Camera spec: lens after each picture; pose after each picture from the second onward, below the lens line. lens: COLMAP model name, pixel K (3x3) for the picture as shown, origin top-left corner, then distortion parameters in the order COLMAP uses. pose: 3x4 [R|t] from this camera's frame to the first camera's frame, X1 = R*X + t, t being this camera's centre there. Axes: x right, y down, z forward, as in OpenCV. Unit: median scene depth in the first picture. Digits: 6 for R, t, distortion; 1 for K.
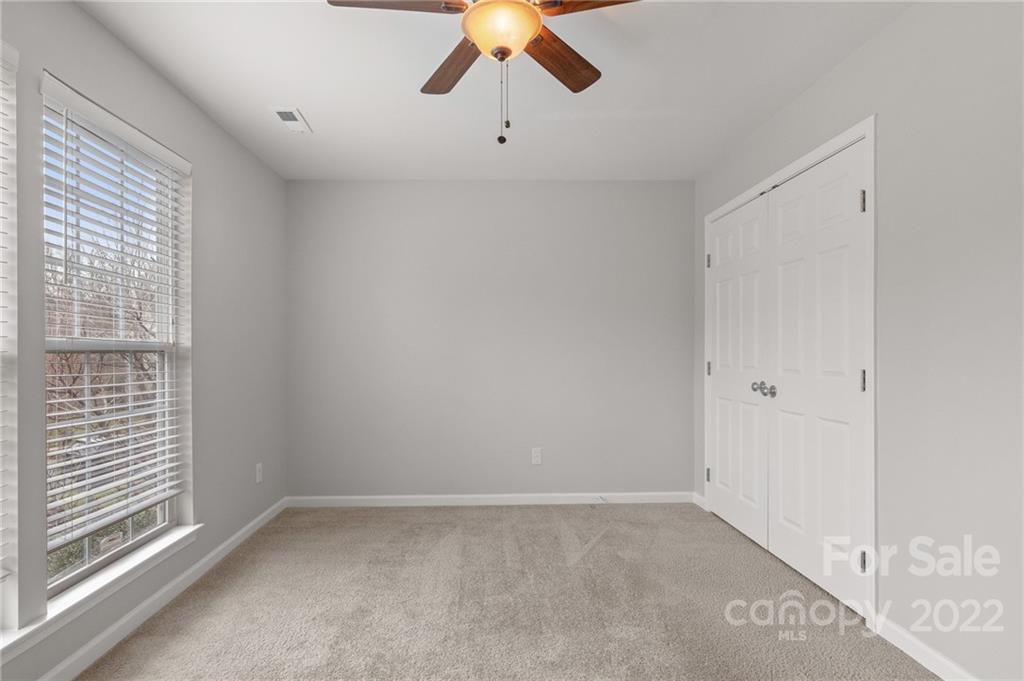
lens RADIAL K [[545.9, 0, 466.9], [0, 545.9, 356.5], [0, 0, 1]] dist [-0.002443, 0.000020]
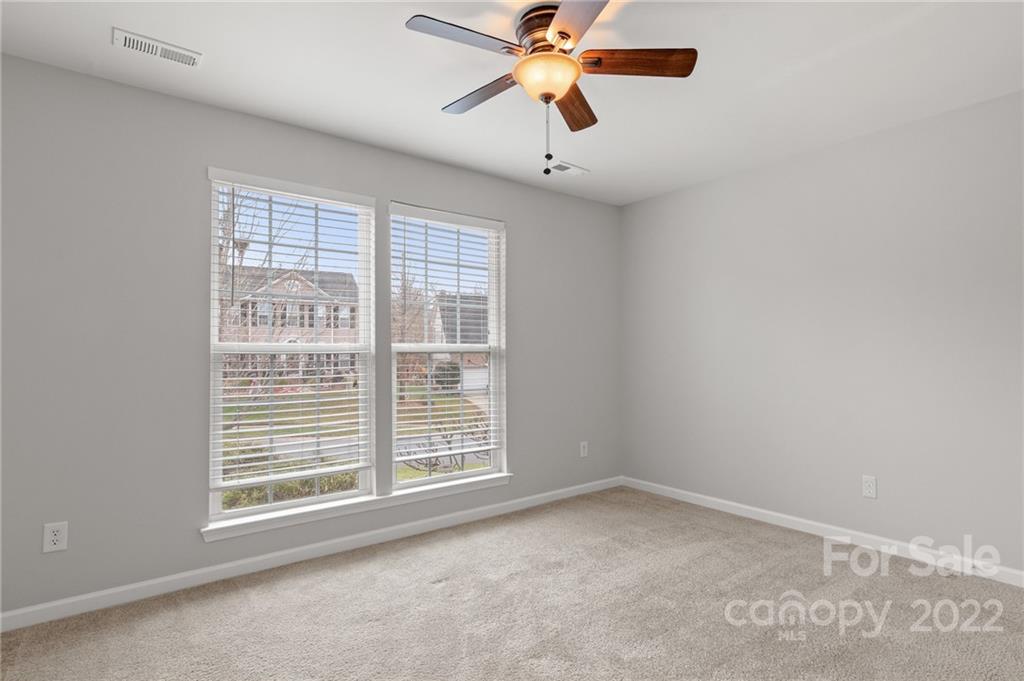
lens RADIAL K [[505.2, 0, 469.6], [0, 505.2, 352.0], [0, 0, 1]] dist [0.000834, 0.000221]
pose [[0.571886, 0.001249, -0.820332, 0.529175], [-0.006994, 0.999970, -0.003353, -0.004429], [0.820303, 0.007655, 0.571877, 0.154761]]
